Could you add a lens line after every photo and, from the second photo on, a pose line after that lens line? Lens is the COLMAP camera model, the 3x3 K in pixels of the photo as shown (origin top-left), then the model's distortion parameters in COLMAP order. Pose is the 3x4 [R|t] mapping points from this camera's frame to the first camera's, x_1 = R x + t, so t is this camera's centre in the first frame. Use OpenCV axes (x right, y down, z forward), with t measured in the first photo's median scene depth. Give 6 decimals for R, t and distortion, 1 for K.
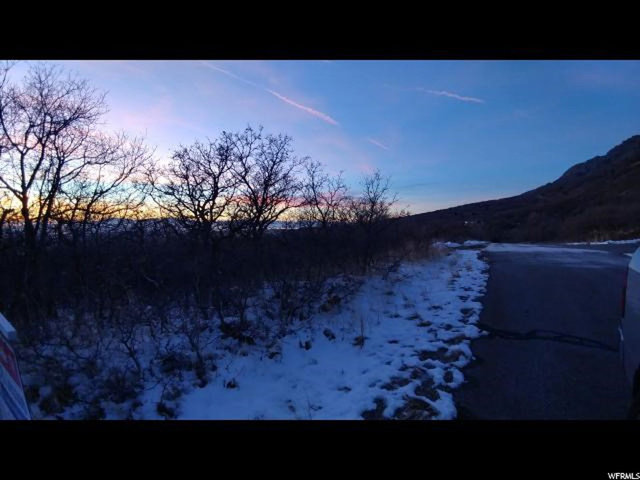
lens RADIAL K [[262.6, 0, 322.6], [0, 262.6, 248.8], [0, 0, 1]] dist [0.020571, -0.038473]
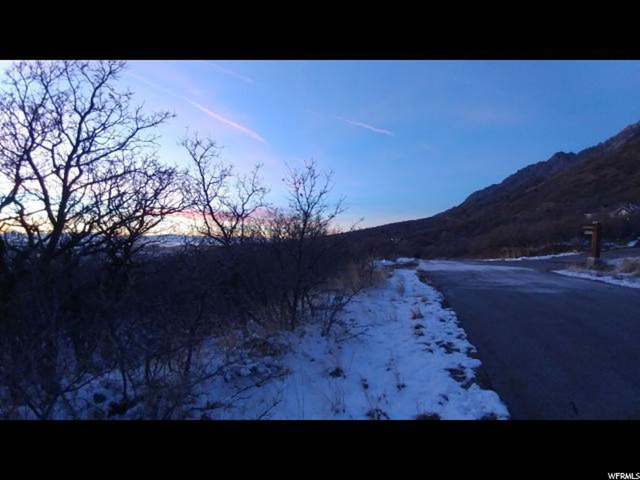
lens RADIAL K [[254.0, 0, 321.5], [0, 254.0, 248.0], [0, 0, 1]] dist [0.000005, -0.027442]
pose [[0.971733, -0.004036, 0.236048, 0.027955], [0.019361, 0.997848, -0.062643, -0.017589], [-0.235287, 0.065443, 0.969720, 0.133021]]
